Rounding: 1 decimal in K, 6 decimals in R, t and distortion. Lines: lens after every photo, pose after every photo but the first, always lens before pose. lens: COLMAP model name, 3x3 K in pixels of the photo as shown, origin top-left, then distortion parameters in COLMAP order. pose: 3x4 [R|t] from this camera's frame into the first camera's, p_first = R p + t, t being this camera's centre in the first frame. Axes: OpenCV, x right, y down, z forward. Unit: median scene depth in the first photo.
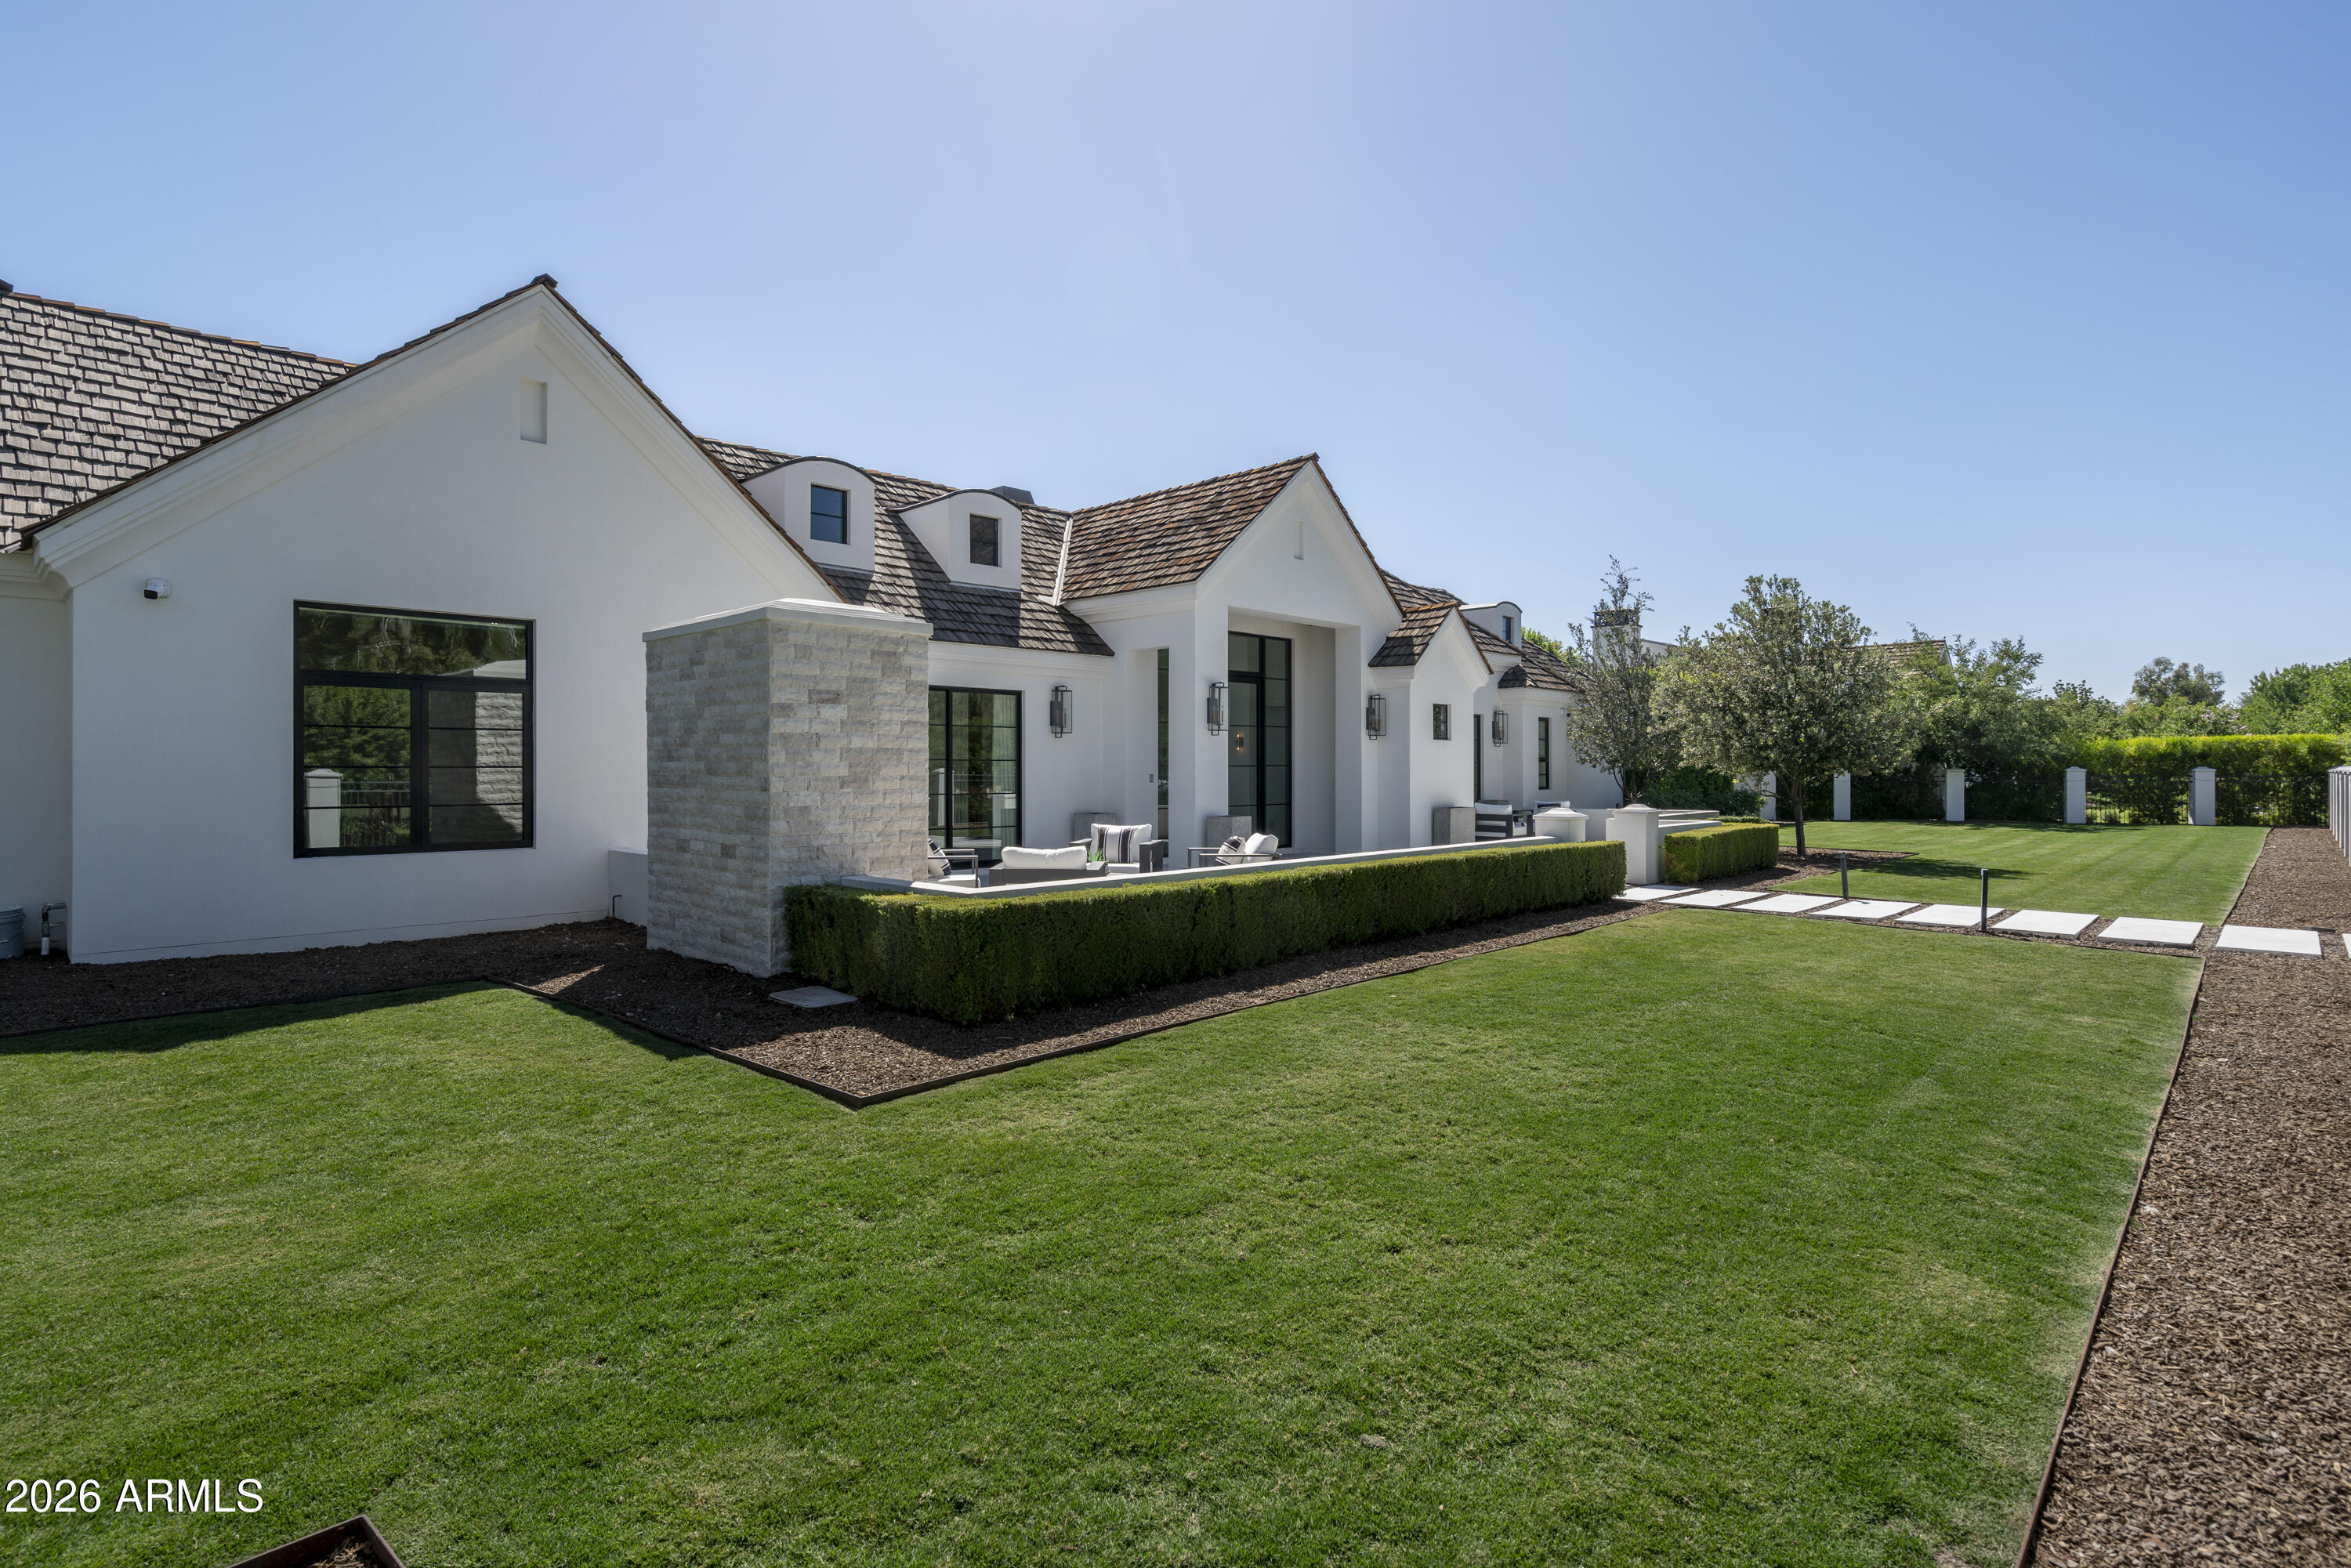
lens RADIAL K [[1134.5, 0, 1161.3], [0, 1134.5, 761.9], [0, 0, 1]] dist [0.001180, 0.001050]
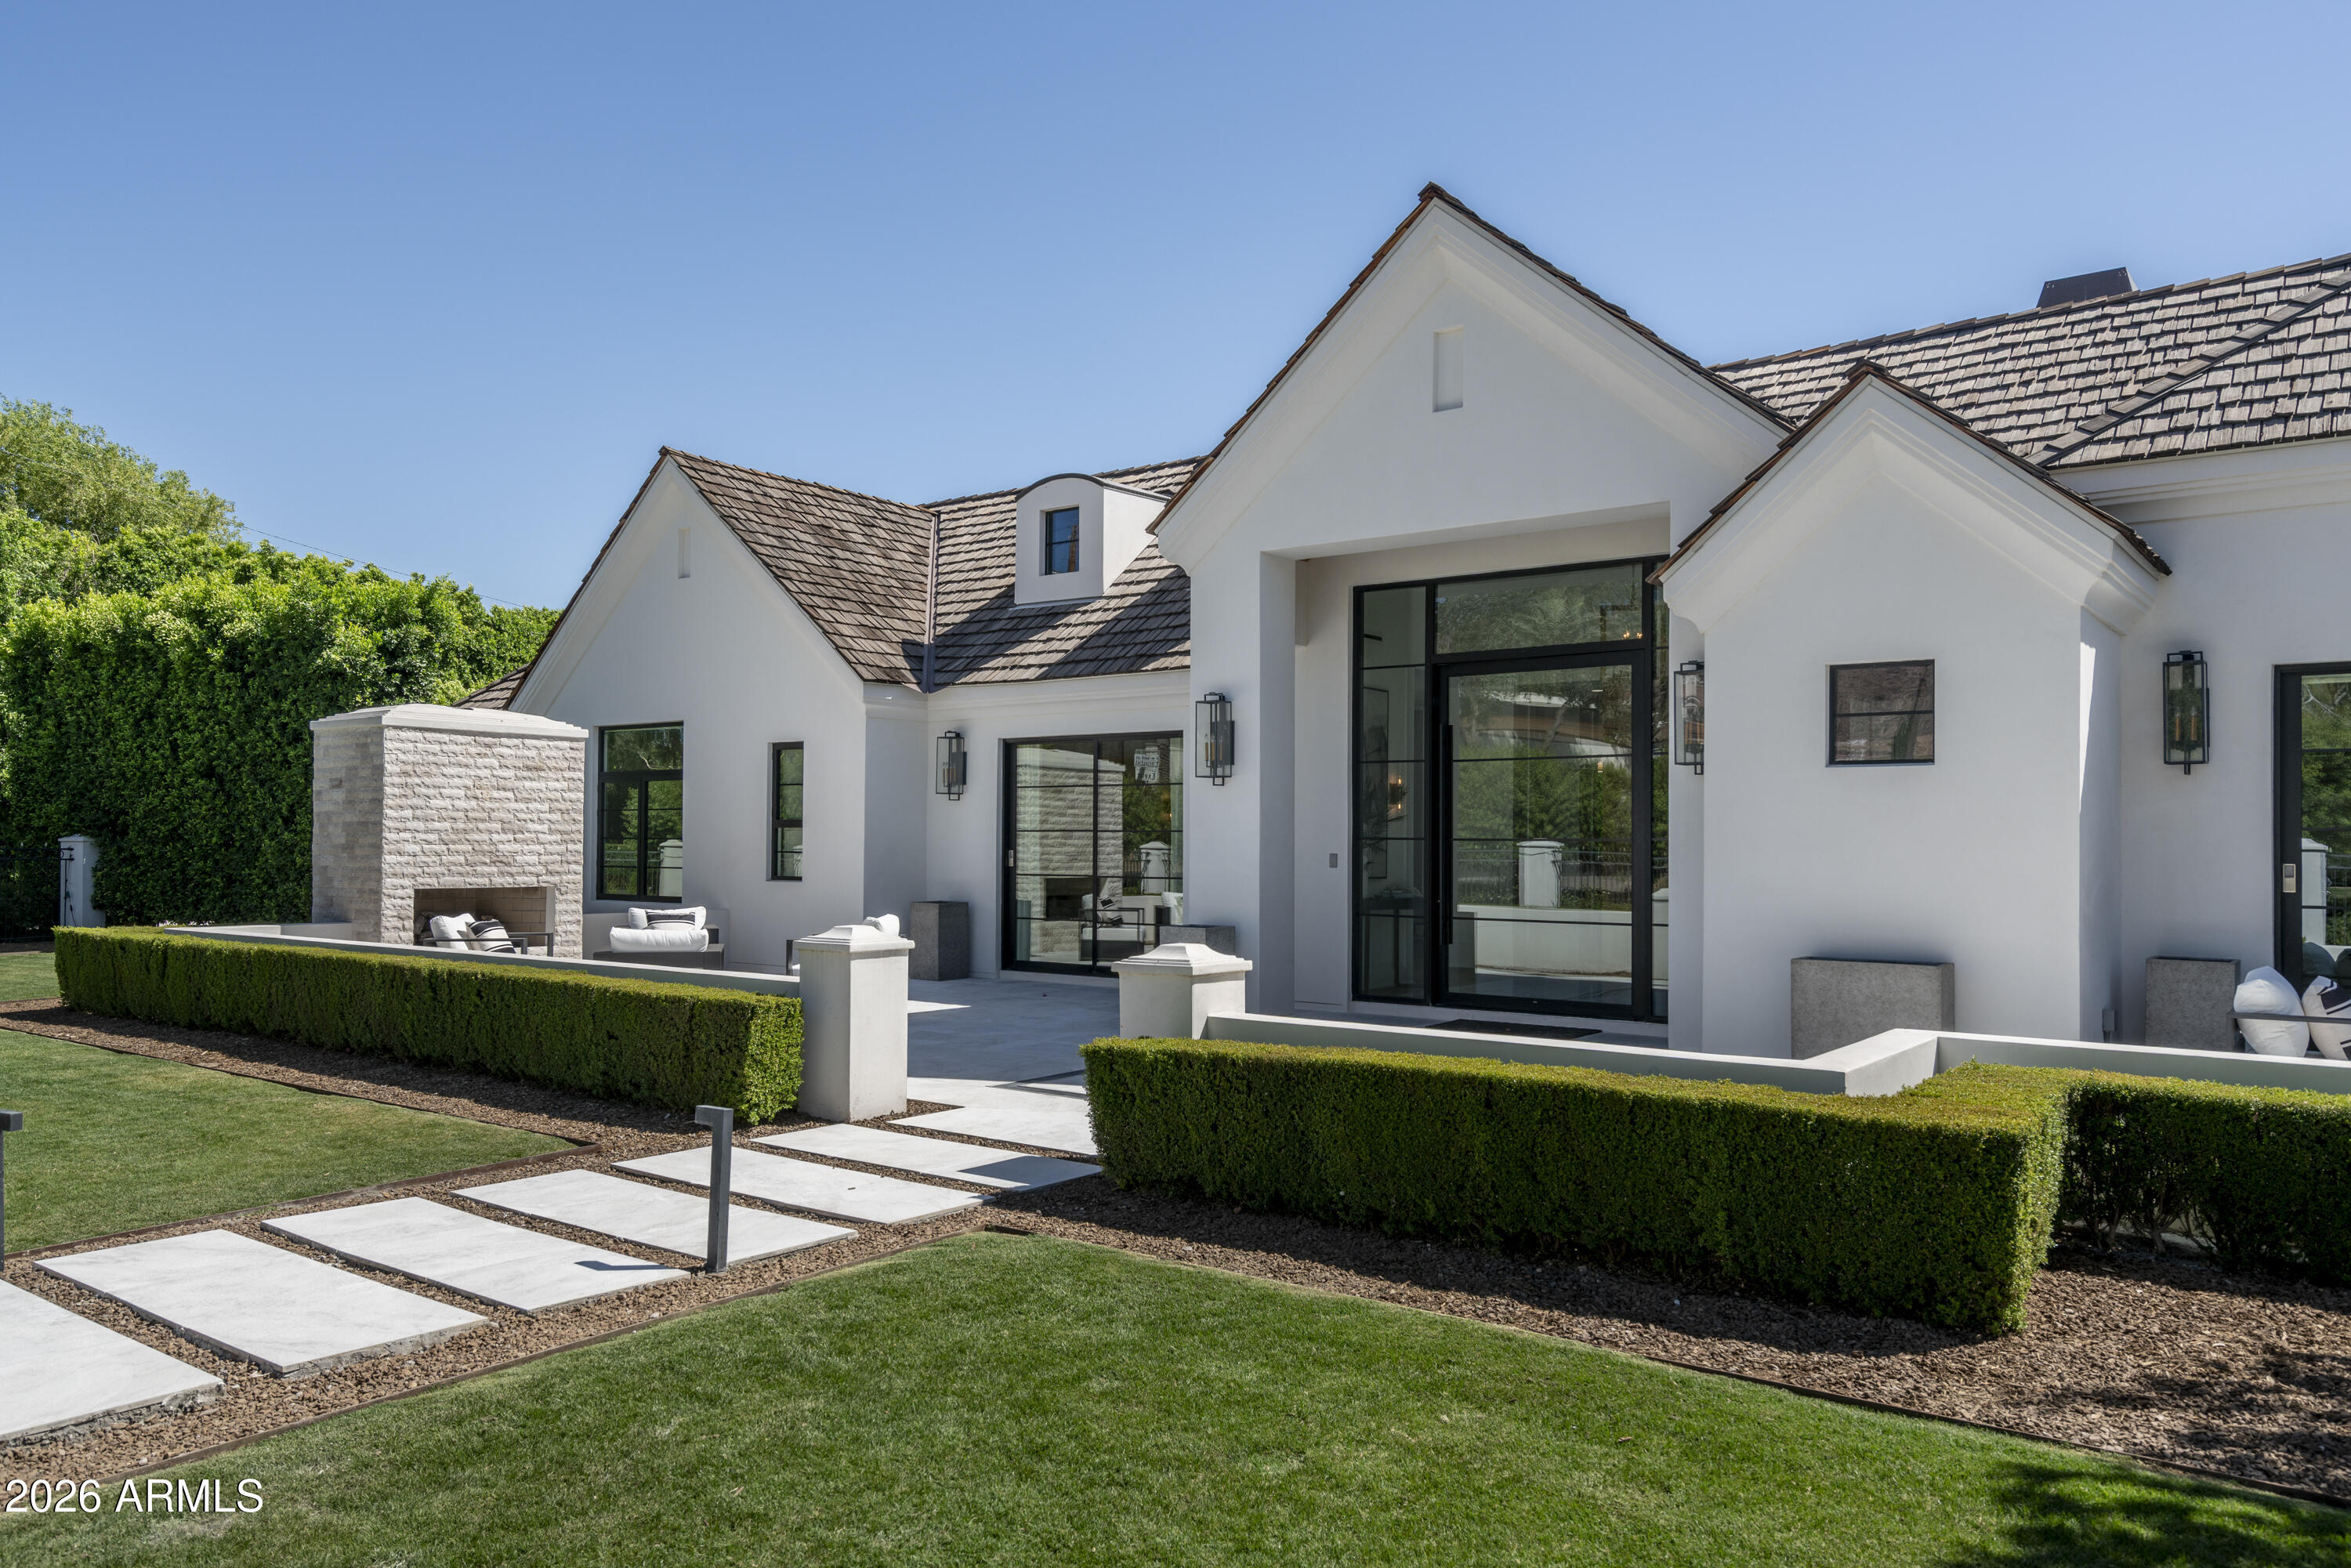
lens RADIAL K [[1643.7, 0, 1168.5], [0, 1643.7, 805.6], [0, 0, 1]] dist [0.010107, 0.000127]
pose [[0.123072, -0.021670, -0.992161, 0.435806], [-0.000988, 0.999758, -0.021958, 0.002572], [0.992397, 0.003683, 0.123021, 0.436697]]
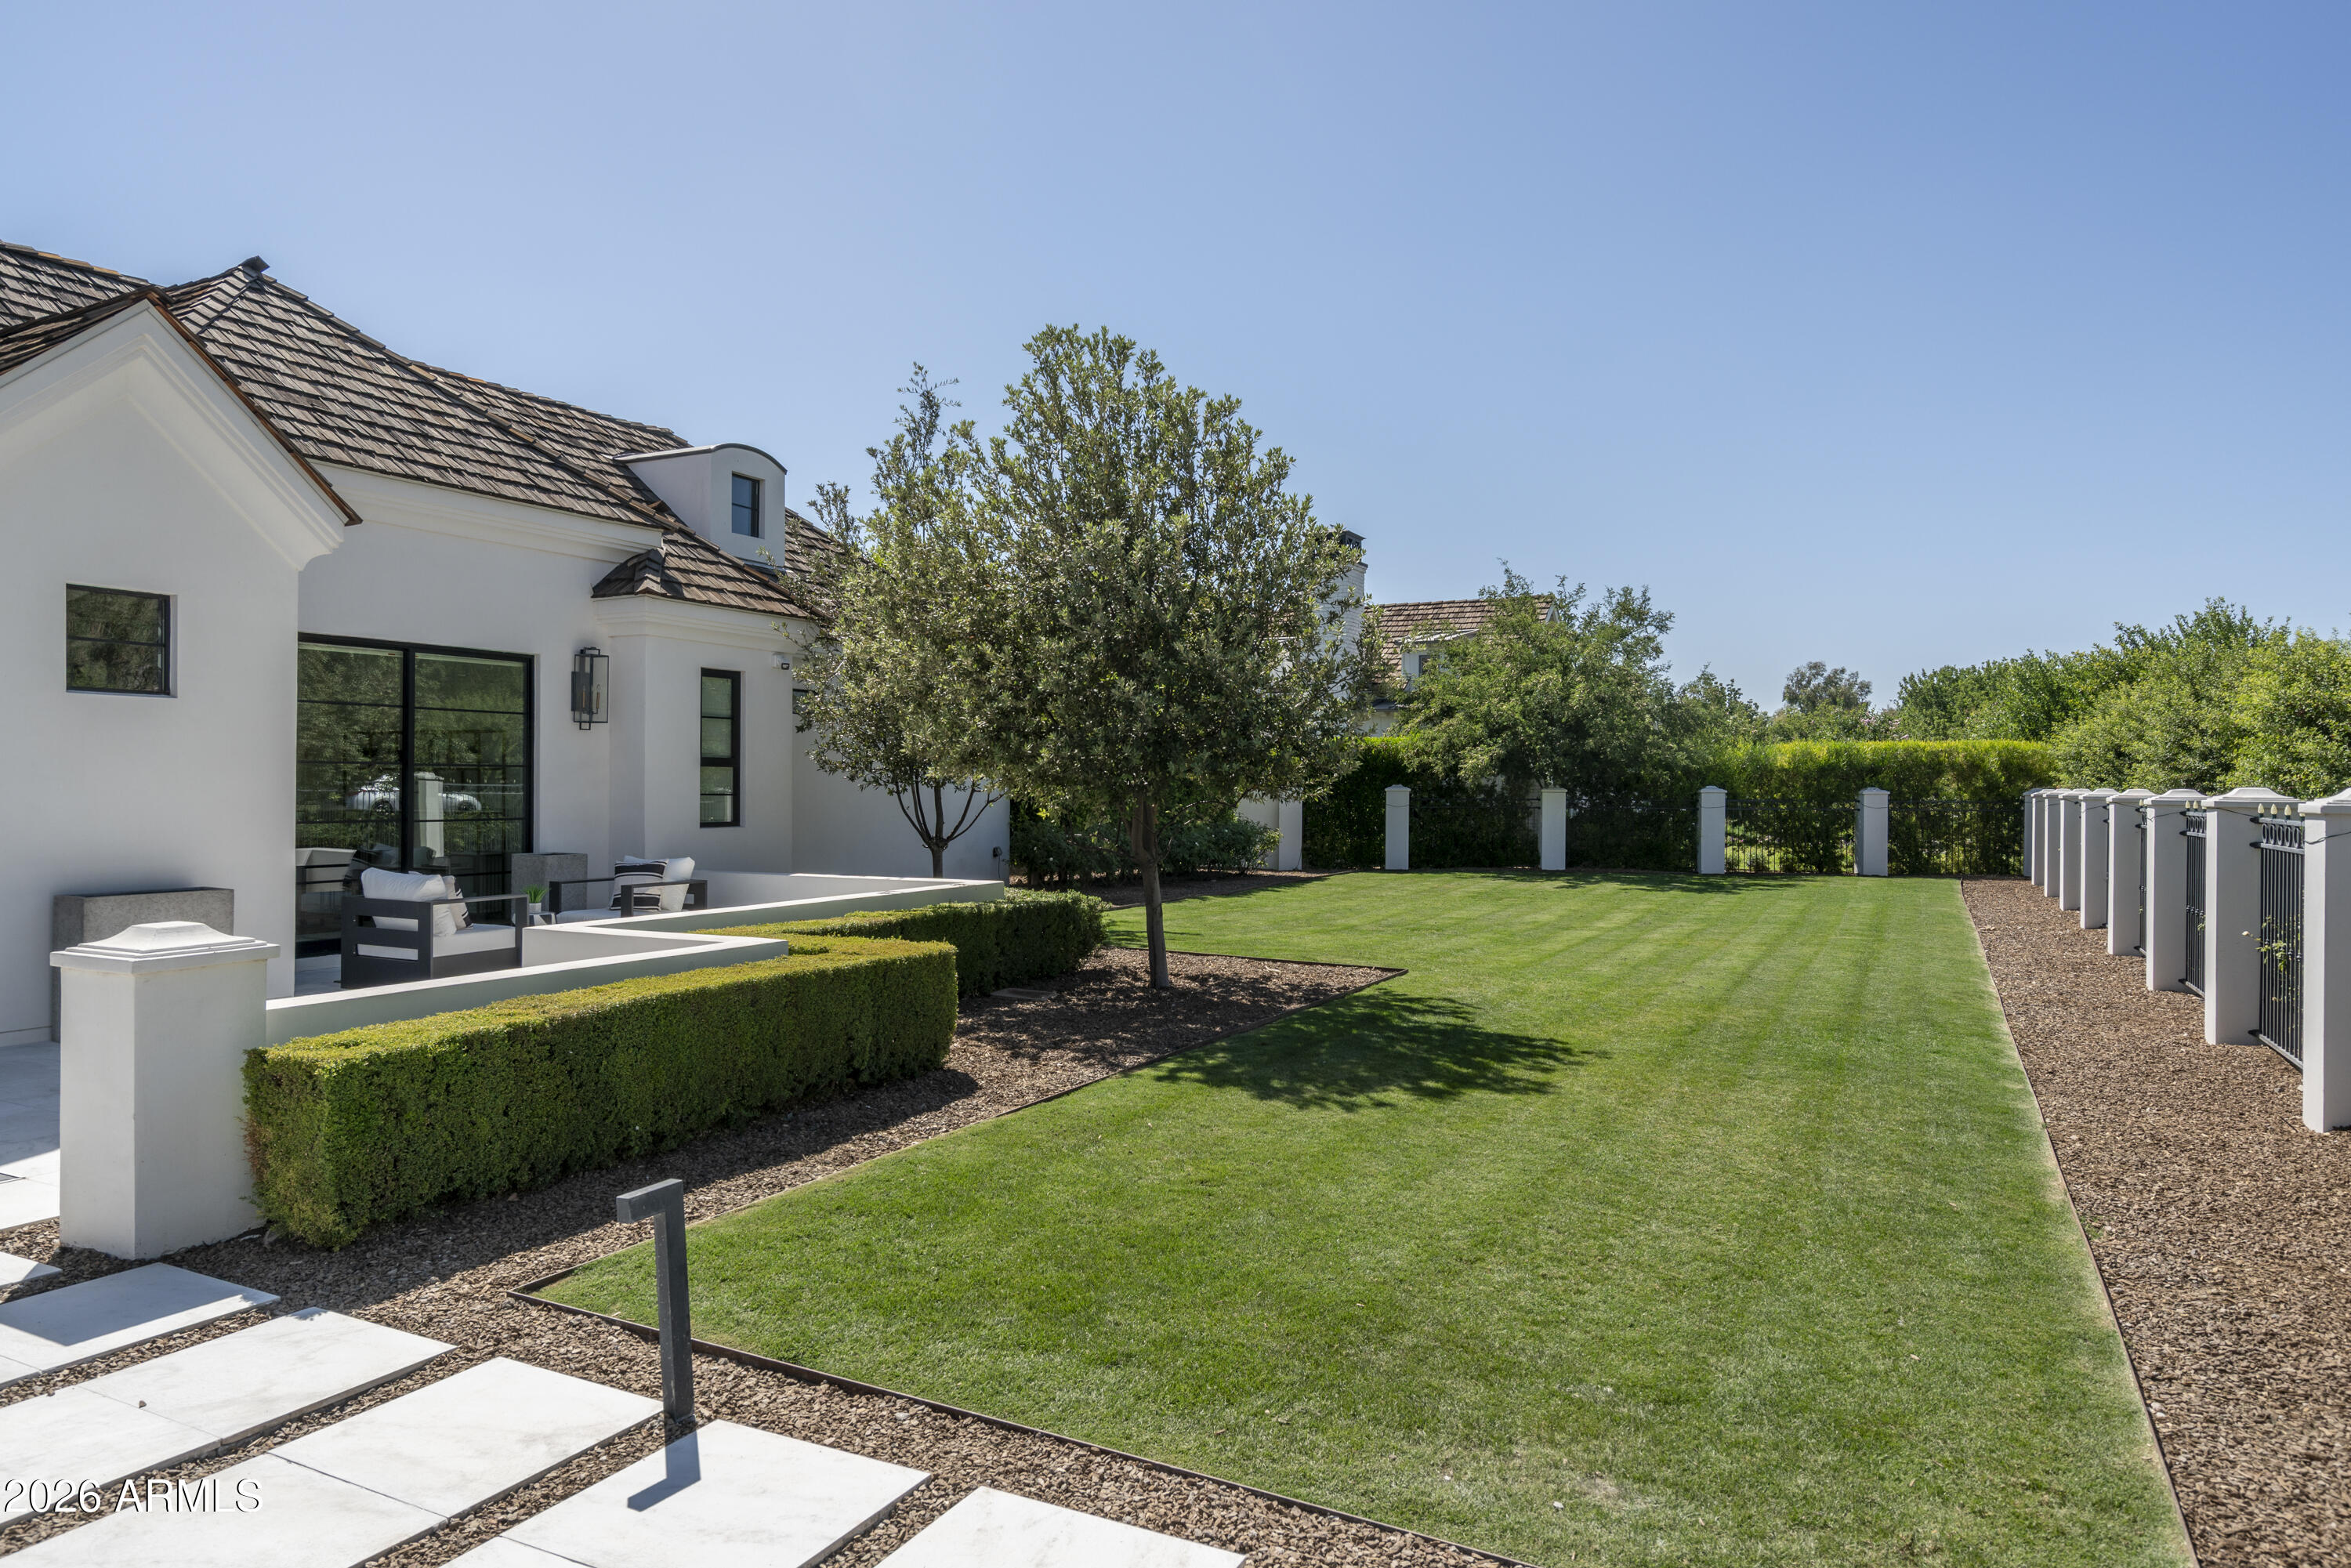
lens RADIAL K [[1478.8, 0, 1136.6], [0, 1478.8, 777.3], [0, 0, 1]] dist [-0.000142, -0.003006]
pose [[0.956361, 0.008483, 0.292065, 0.248130], [-0.009211, 0.999957, 0.001119, 0.001439], [-0.292043, -0.003760, 0.956398, 0.293842]]
